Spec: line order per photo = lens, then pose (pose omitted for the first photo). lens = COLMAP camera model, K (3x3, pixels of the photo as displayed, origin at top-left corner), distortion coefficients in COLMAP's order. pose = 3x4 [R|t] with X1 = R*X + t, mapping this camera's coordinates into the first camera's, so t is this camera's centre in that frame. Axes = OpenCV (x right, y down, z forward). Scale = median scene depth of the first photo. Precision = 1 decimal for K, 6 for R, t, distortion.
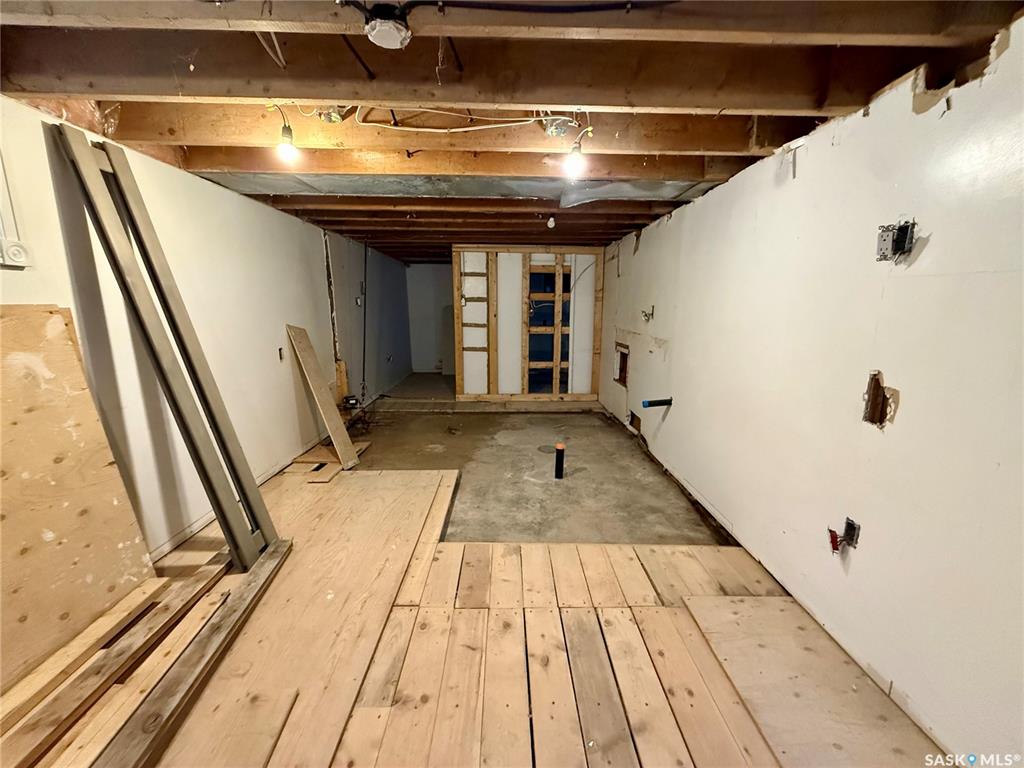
lens RADIAL K [[413.1, 0, 513.0], [0, 413.1, 389.5], [0, 0, 1]] dist [-0.004743, -0.000898]
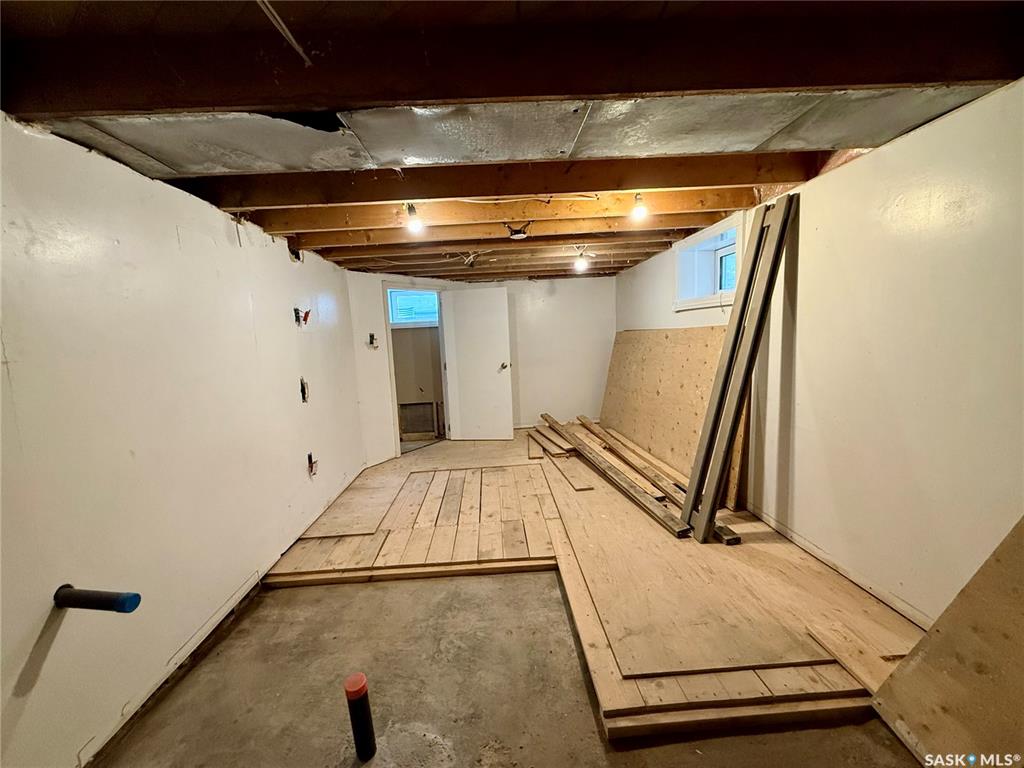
lens RADIAL K [[413.1, 0, 509.2], [0, 413.1, 385.5], [0, 0, 1]] dist [-0.004743, -0.000898]
pose [[-0.998480, 0.048552, -0.026066, -0.061100], [0.037950, 0.948799, 0.313593, -0.404008], [0.039957, 0.312128, -0.949200, 1.990209]]
